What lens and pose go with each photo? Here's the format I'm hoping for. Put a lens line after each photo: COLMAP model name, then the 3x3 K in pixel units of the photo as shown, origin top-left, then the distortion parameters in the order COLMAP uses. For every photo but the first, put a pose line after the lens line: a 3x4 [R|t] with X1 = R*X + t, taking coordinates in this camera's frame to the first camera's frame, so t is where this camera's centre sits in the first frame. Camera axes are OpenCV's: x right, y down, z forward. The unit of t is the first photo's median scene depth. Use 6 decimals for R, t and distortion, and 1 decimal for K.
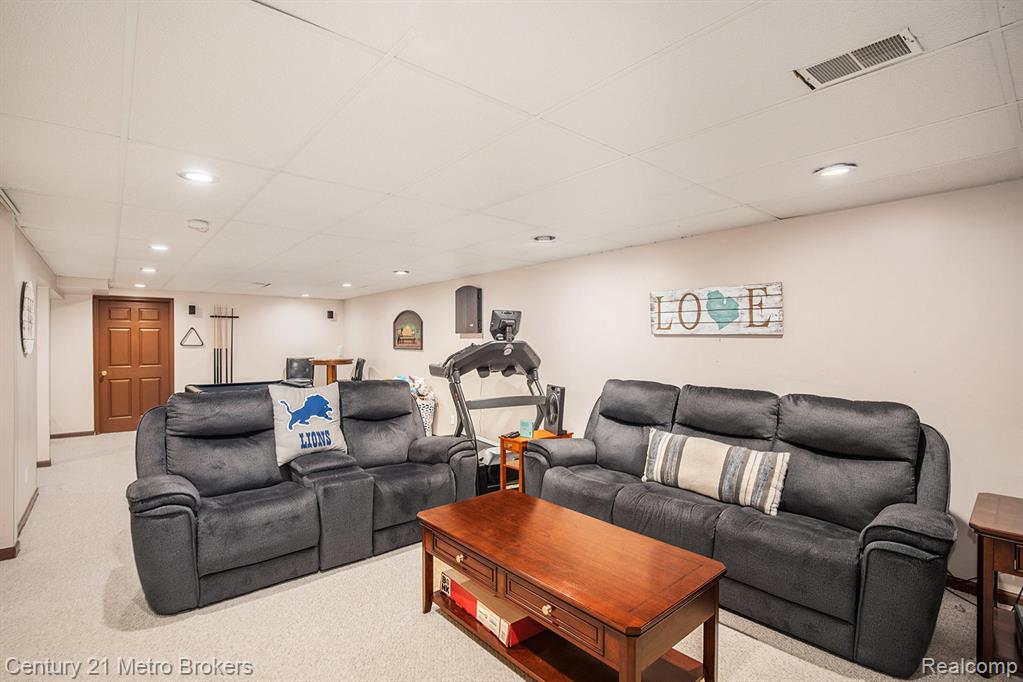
lens RADIAL K [[481.7, 0, 504.1], [0, 481.7, 343.0], [0, 0, 1]] dist [-0.015408, 0.003684]
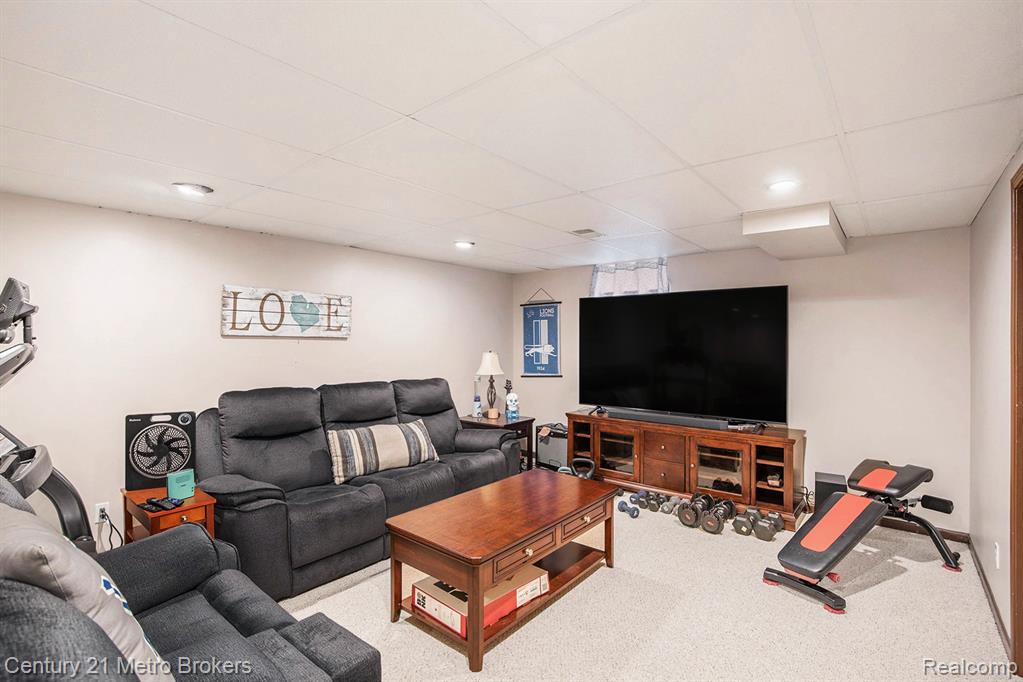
lens RADIAL K [[481.7, 0, 500.9], [0, 481.7, 345.3], [0, 0, 1]] dist [-0.015408, 0.003684]
pose [[-0.158215, -0.002476, 0.987402, -0.695846], [0.008590, 0.999956, 0.003884, 0.000377], [-0.987367, 0.009096, -0.158187, 0.770328]]
